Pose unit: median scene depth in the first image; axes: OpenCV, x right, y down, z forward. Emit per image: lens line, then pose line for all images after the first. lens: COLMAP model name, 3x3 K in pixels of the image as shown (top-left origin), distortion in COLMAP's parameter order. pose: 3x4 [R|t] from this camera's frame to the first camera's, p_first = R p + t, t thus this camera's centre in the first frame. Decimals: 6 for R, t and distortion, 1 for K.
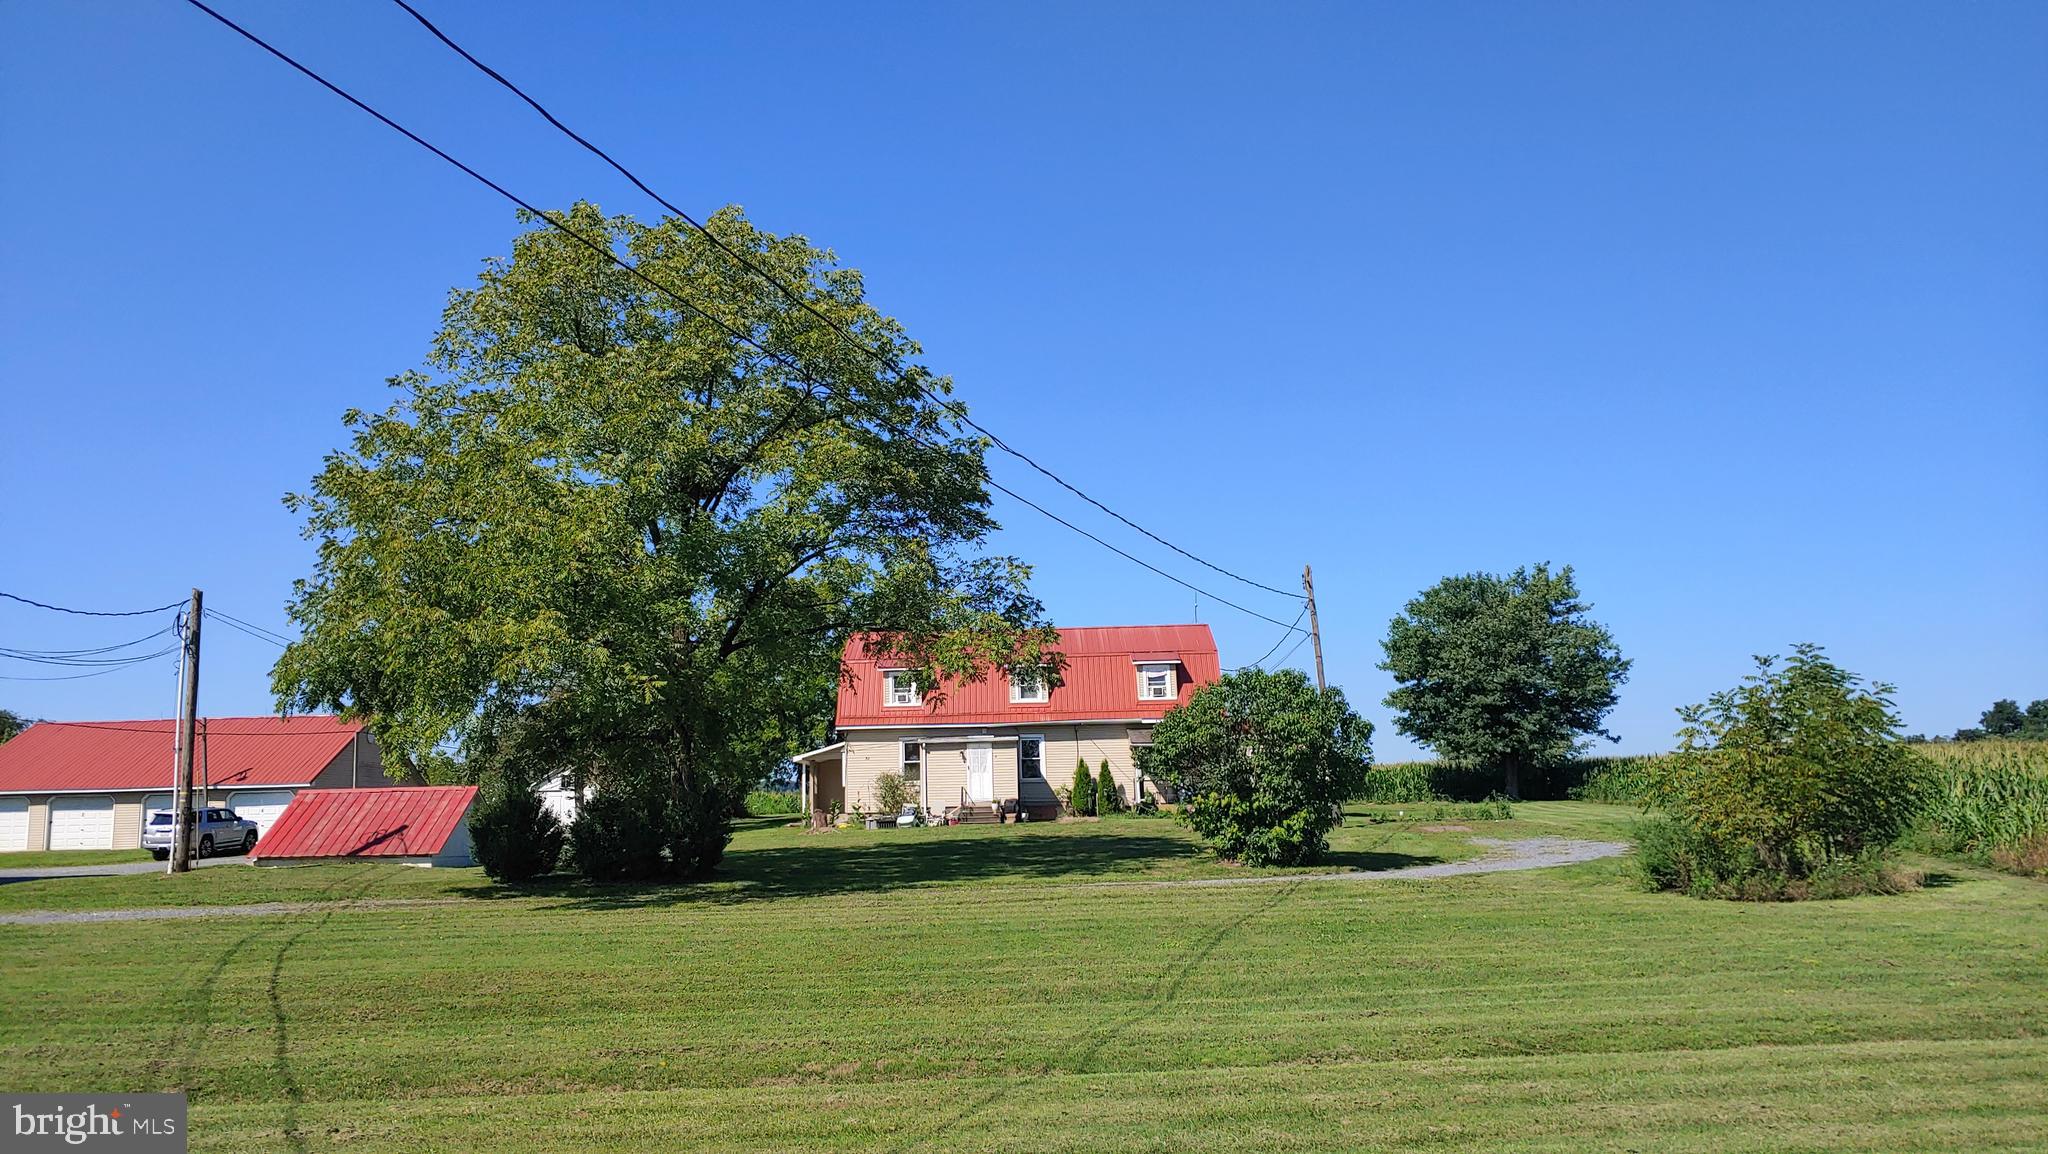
lens RADIAL K [[1464.5, 0, 930.9], [0, 1464.5, 563.4], [0, 0, 1]] dist [0.155844, -0.272412]
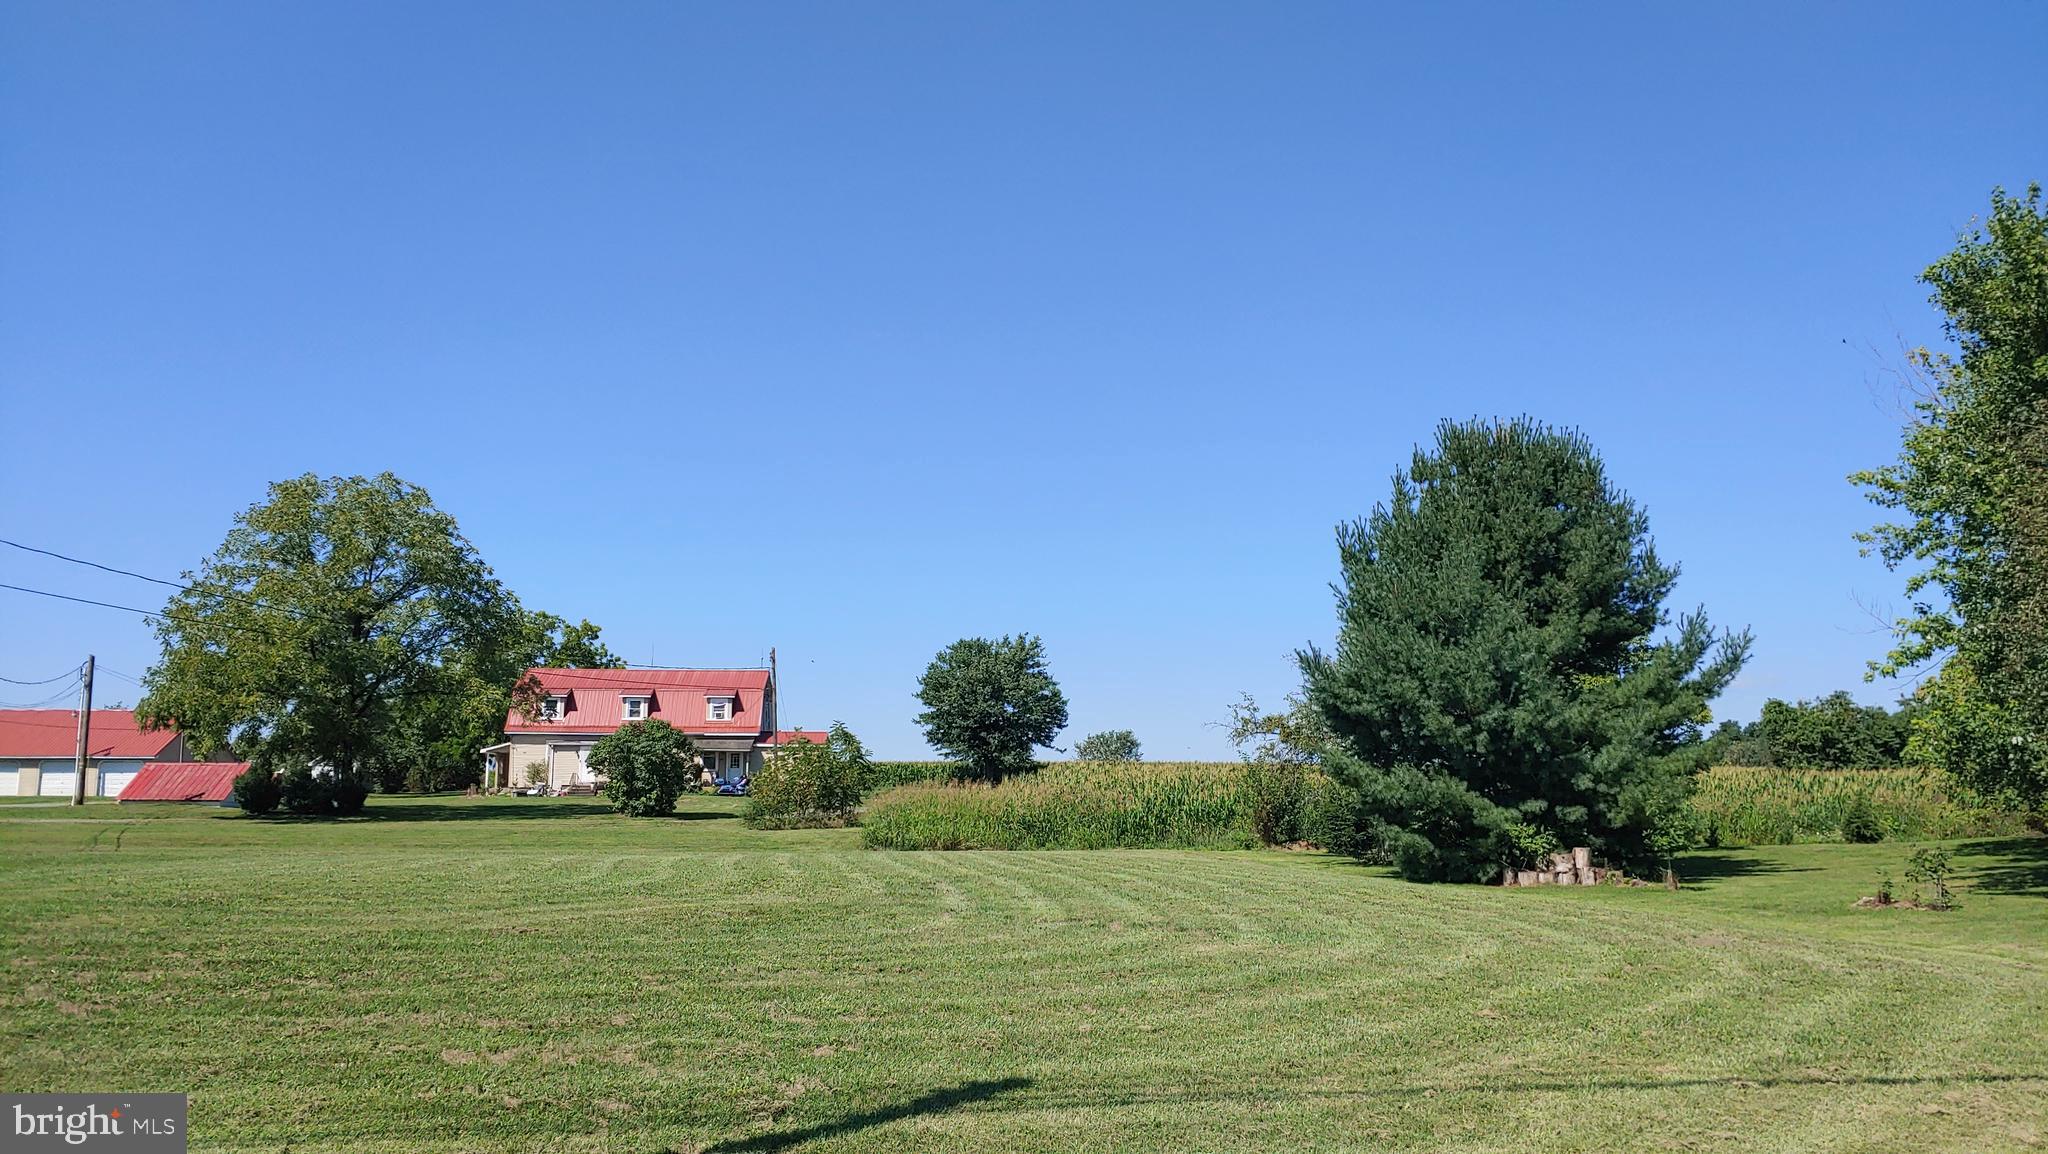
lens RADIAL K [[1560.1, 0, 997.5], [0, 1560.1, 584.2], [0, 0, 1]] dist [0.004501, -0.012612]
pose [[0.994991, 0.040782, 0.091262, 0.362615], [-0.043790, 0.998553, 0.031202, -0.145545], [-0.089858, -0.035042, 0.995338, -0.836965]]
